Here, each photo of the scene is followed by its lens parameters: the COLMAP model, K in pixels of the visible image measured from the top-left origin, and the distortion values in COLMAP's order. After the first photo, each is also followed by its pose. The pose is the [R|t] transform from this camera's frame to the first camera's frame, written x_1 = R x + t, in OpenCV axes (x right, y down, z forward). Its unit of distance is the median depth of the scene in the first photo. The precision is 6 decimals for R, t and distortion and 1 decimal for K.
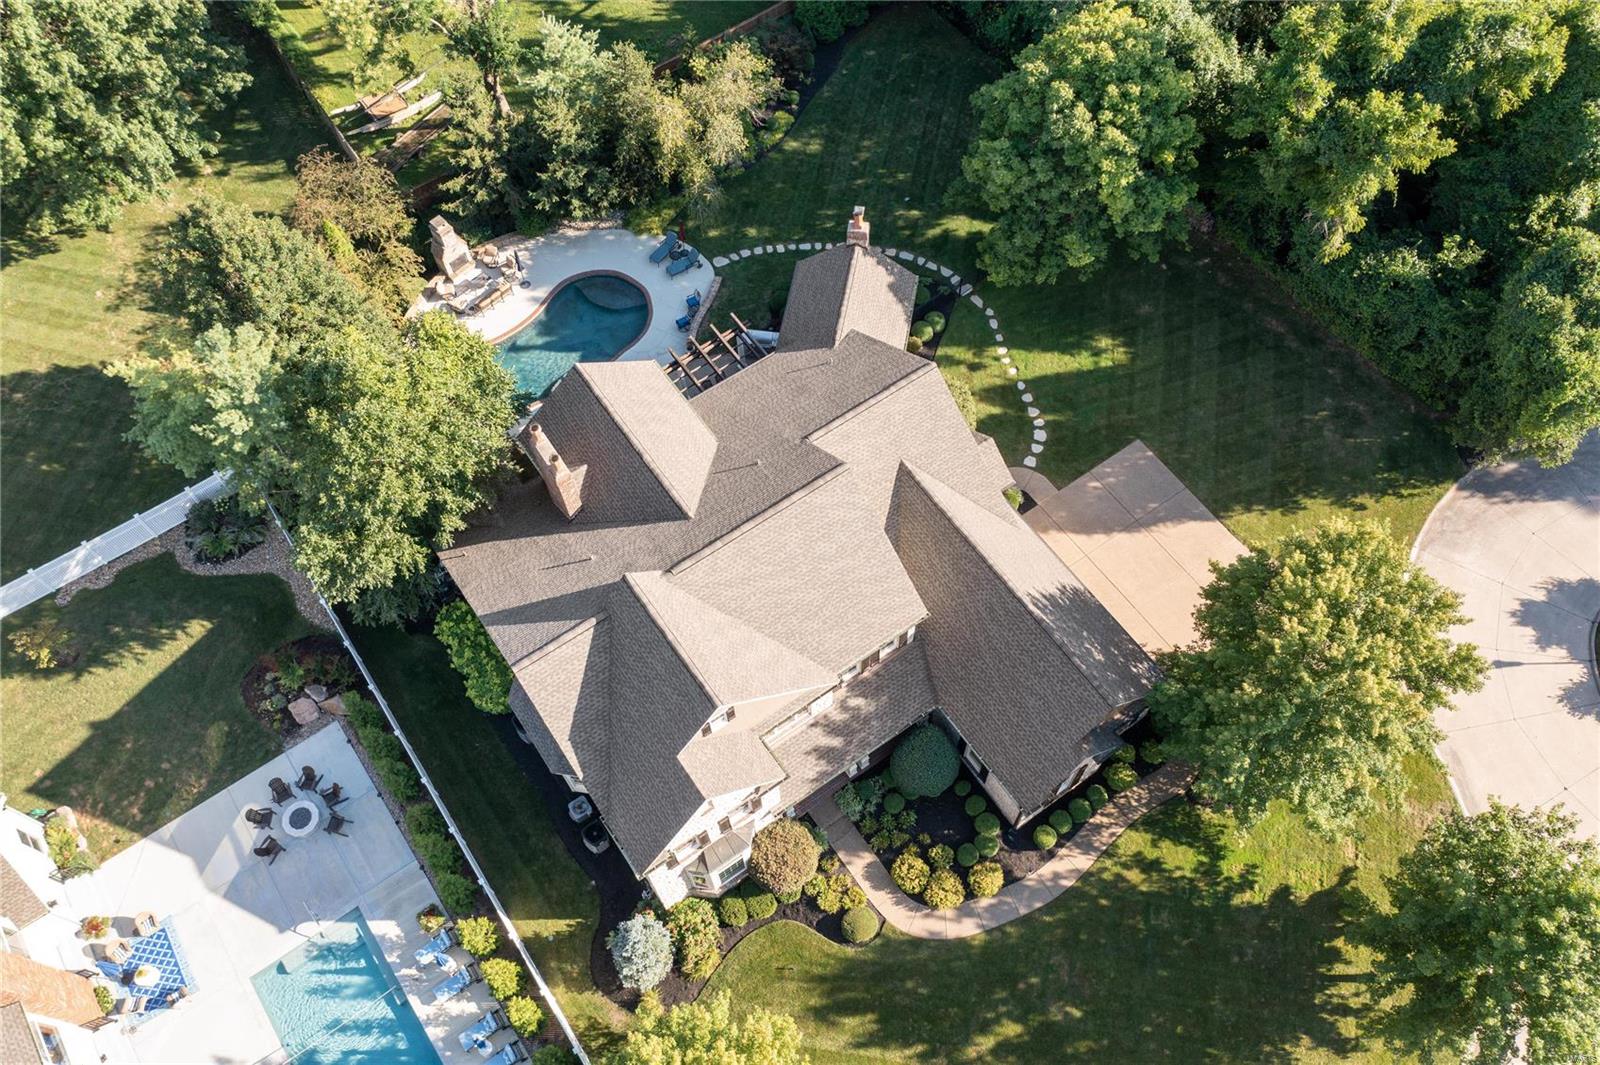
lens RADIAL K [[1253.2, 0, 800.8], [0, 1253.2, 537.8], [0, 0, 1]] dist [0.002352, 0.009252]
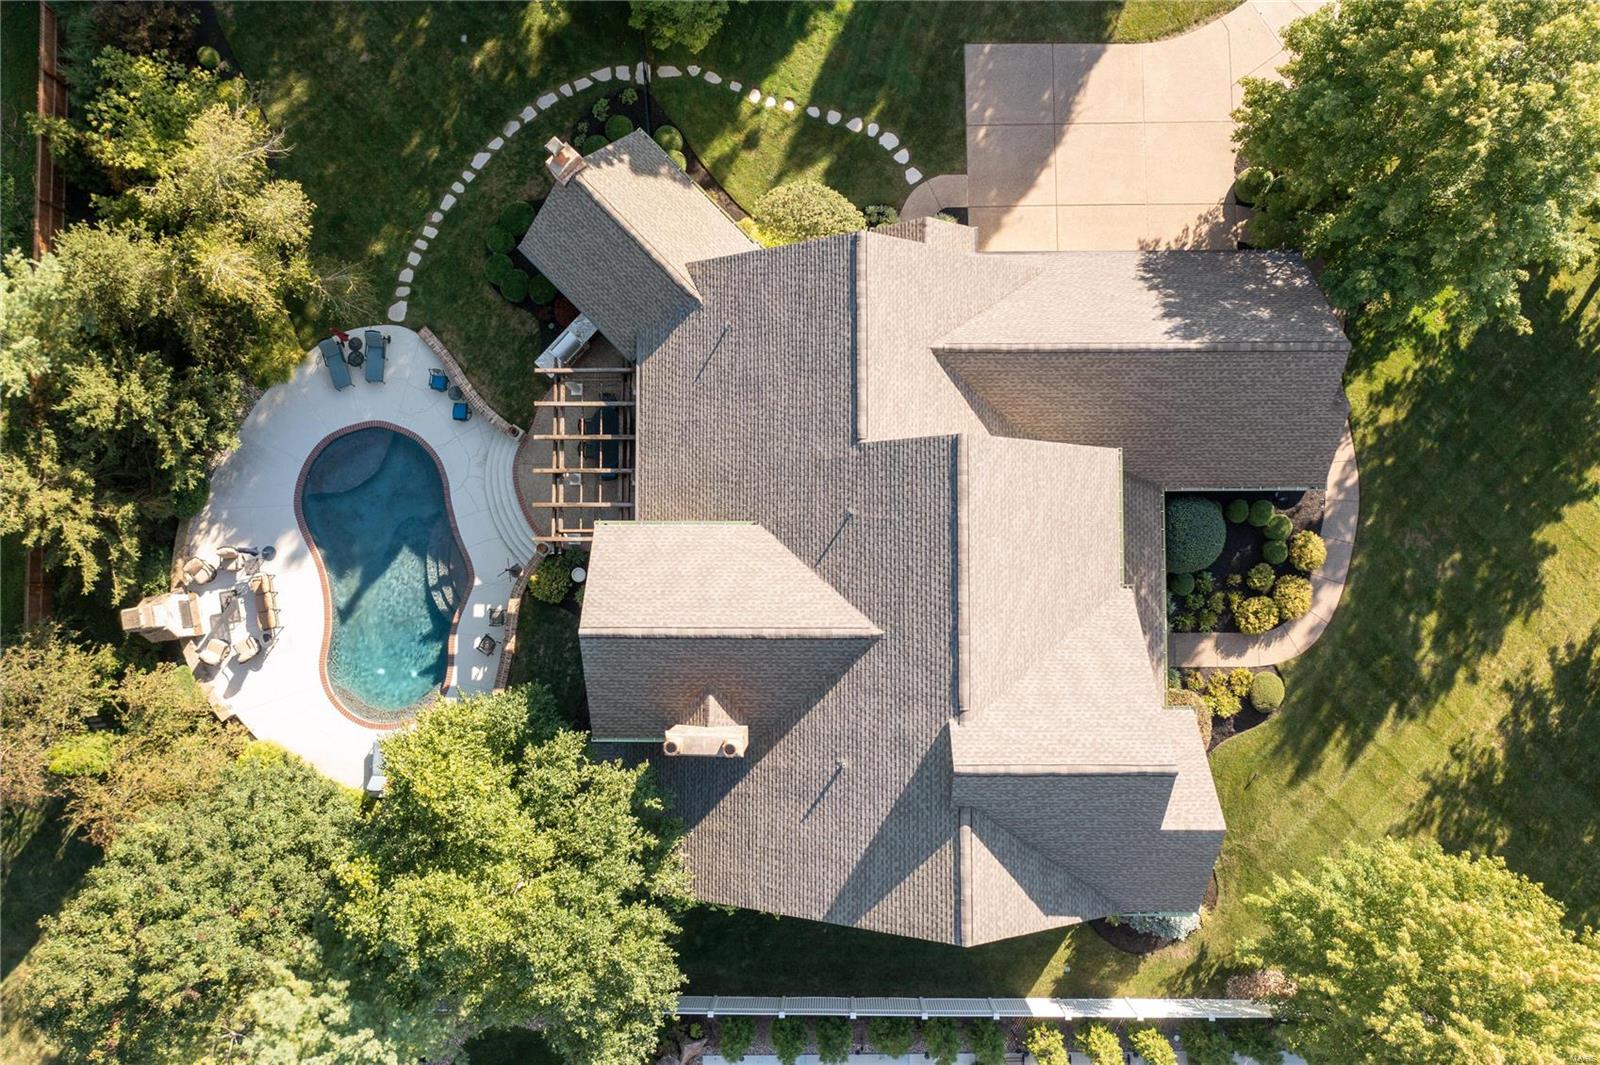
lens RADIAL K [[1253.2, 0, 807.4], [0, 1253.2, 526.4], [0, 0, 1]] dist [0.002352, 0.009252]
pose [[0.570378, -0.819192, 0.059943, -0.085777], [0.725334, 0.536582, 0.431243, -0.340448], [-0.385435, -0.202493, 0.900242, 0.275622]]
